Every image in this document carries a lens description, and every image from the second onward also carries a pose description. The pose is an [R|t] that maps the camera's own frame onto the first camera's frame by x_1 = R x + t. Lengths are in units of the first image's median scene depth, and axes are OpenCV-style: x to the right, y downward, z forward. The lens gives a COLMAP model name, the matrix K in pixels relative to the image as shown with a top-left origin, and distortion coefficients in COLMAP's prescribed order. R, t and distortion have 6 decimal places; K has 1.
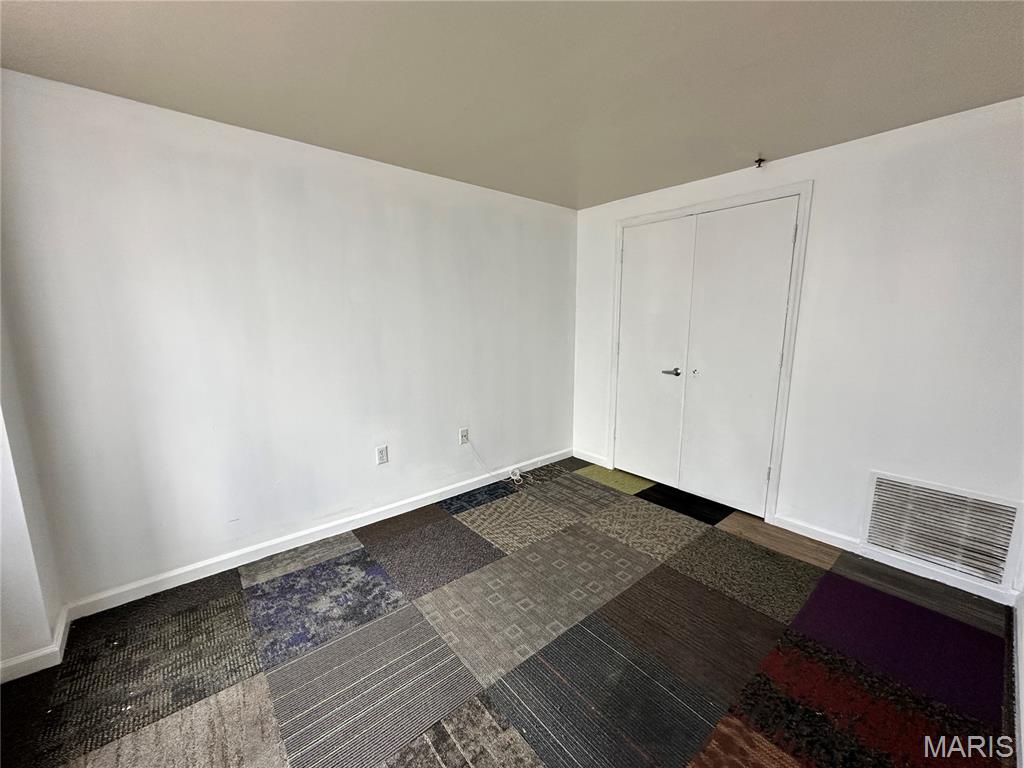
lens RADIAL K [[404.7, 0, 510.9], [0, 404.7, 383.8], [0, 0, 1]] dist [-0.001032, 0.000345]
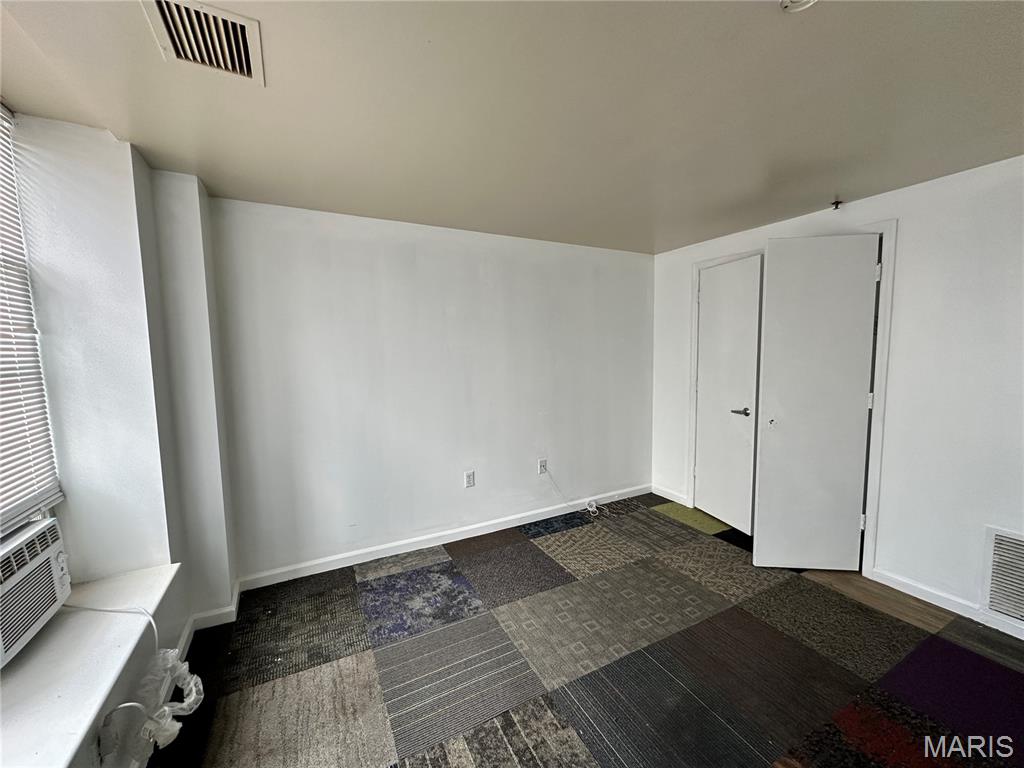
lens RADIAL K [[404.7, 0, 512.9], [0, 404.7, 386.1], [0, 0, 1]] dist [-0.001032, 0.000345]
pose [[0.977373, 0.006626, -0.211419, 0.052534], [-0.022122, 0.997230, -0.071015, -0.009403], [0.210363, 0.074086, 0.974812, -0.135679]]
